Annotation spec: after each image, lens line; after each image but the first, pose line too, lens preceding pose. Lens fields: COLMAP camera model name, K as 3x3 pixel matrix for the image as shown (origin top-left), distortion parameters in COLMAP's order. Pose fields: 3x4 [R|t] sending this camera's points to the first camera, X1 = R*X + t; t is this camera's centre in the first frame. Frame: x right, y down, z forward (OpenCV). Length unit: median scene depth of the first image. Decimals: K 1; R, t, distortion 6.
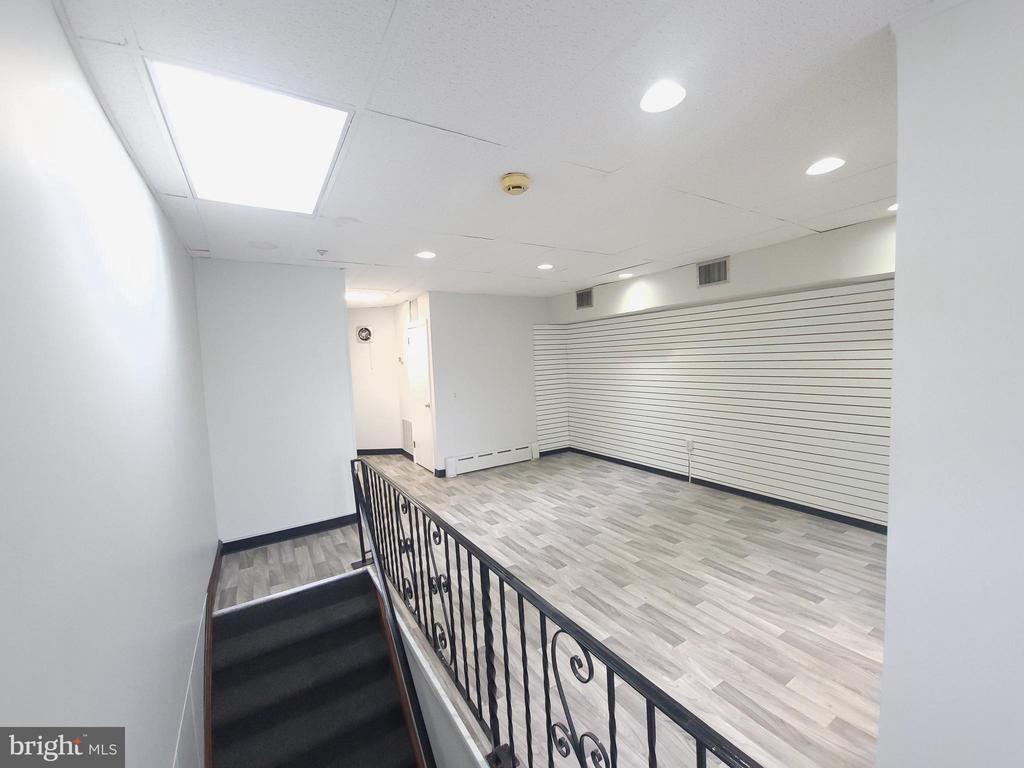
lens RADIAL K [[413.3, 0, 514.2], [0, 413.3, 391.4], [0, 0, 1]] dist [-0.000854, -0.000191]
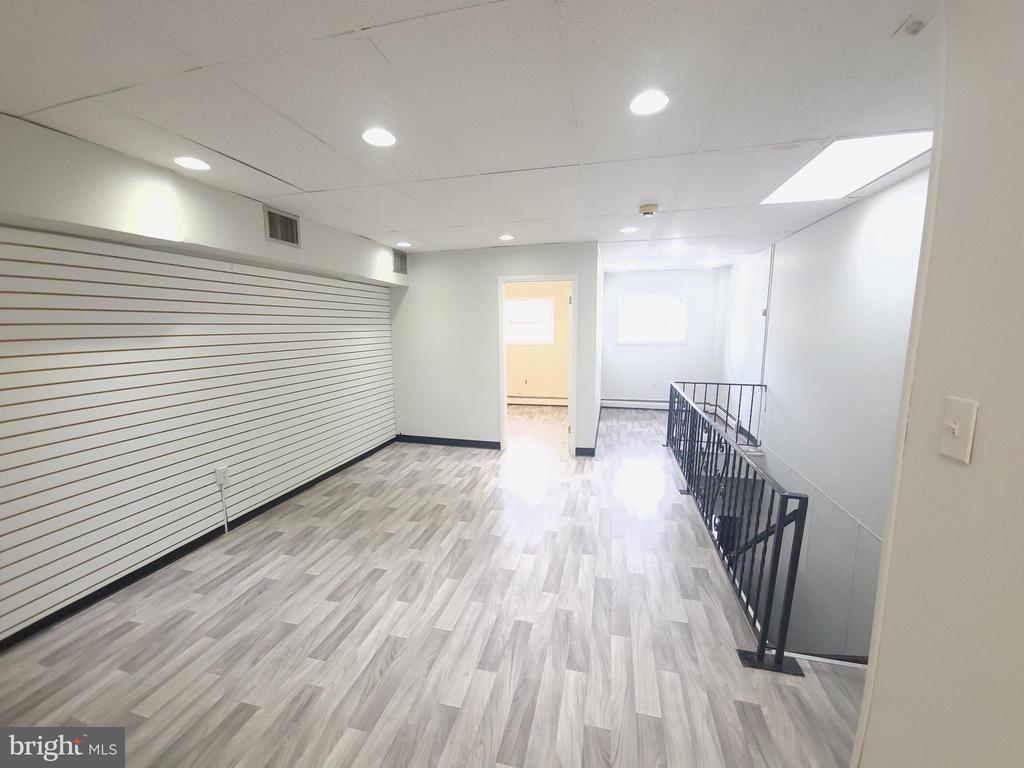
lens RADIAL K [[413.3, 0, 507.2], [0, 413.3, 391.7], [0, 0, 1]] dist [-0.000854, -0.000191]
pose [[-0.688334, -0.068961, 0.722108, -0.353630], [0.095466, 0.978200, 0.184419, -0.078292], [-0.719084, 0.195879, -0.666745, 1.138785]]
